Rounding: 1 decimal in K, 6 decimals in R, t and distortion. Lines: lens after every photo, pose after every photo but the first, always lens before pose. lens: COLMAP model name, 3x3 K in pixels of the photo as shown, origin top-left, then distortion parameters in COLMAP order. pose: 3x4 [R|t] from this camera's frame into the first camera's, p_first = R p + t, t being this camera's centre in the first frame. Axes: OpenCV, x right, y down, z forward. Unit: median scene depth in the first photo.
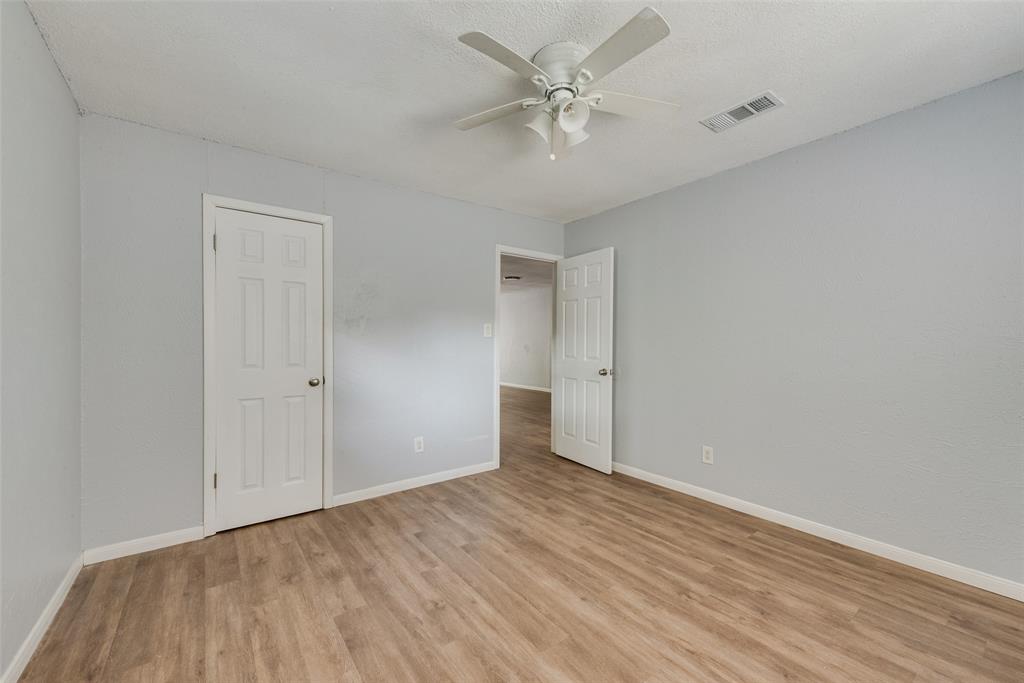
lens RADIAL K [[397.9, 0, 513.1], [0, 397.9, 347.0], [0, 0, 1]] dist [0.000360, -0.000001]
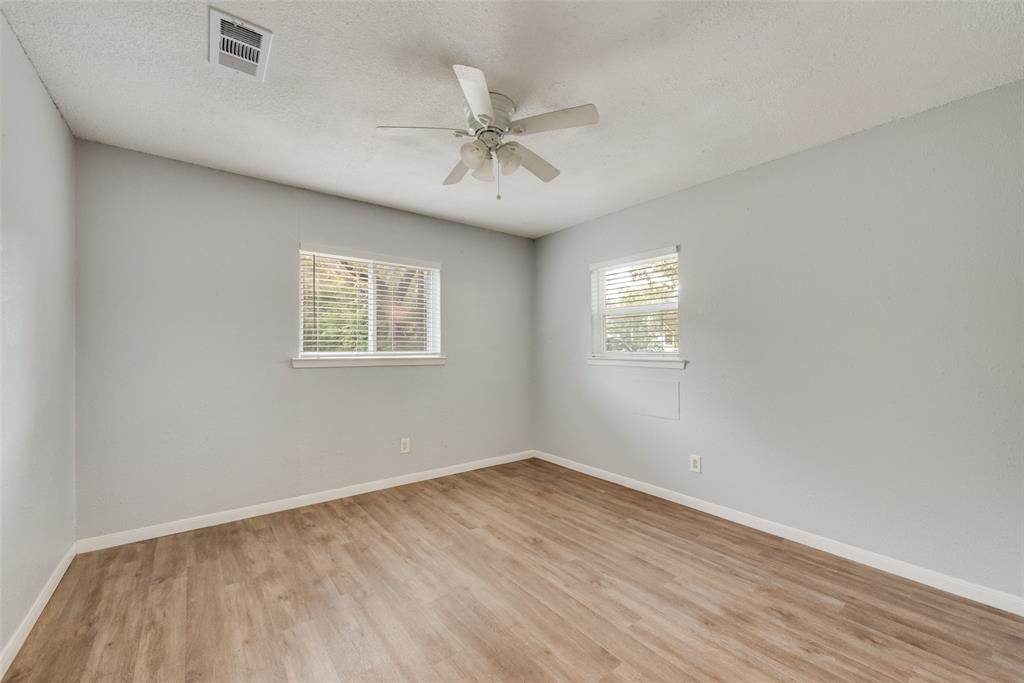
lens RADIAL K [[397.9, 0, 513.1], [0, 397.9, 347.0], [0, 0, 1]] dist [0.000360, -0.000001]
pose [[-0.999815, -0.001634, -0.019156, 0.069239], [-0.001568, 0.999993, -0.003482, -0.018157], [0.019161, -0.003452, -0.999810, 1.980973]]
